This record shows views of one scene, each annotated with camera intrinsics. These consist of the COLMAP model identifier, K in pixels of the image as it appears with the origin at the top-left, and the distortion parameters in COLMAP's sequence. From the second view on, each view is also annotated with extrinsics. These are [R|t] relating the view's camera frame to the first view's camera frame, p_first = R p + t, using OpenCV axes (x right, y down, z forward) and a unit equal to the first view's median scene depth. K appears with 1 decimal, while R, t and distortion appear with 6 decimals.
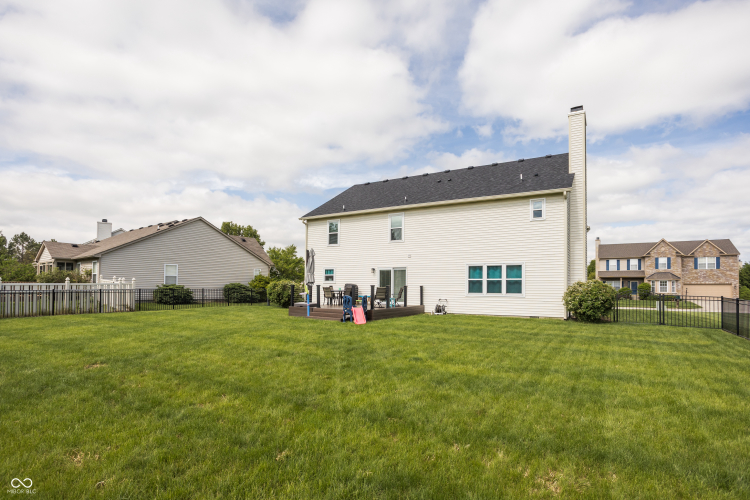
lens RADIAL K [[408.4, 0, 356.2], [0, 408.4, 292.2], [0, 0, 1]] dist [-0.031703, -0.003284]
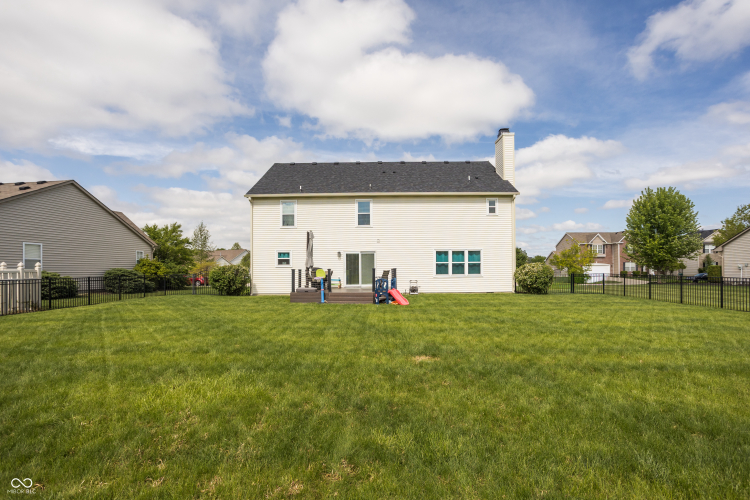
lens RADIAL K [[394.6, 0, 369.0], [0, 394.6, 267.8], [0, 0, 1]] dist [-0.020710, 0.000862]
pose [[0.841196, -0.011586, 0.540606, -0.384983], [0.020501, 0.999735, -0.010473, -0.007034], [-0.540341, 0.019893, 0.841211, 0.129161]]
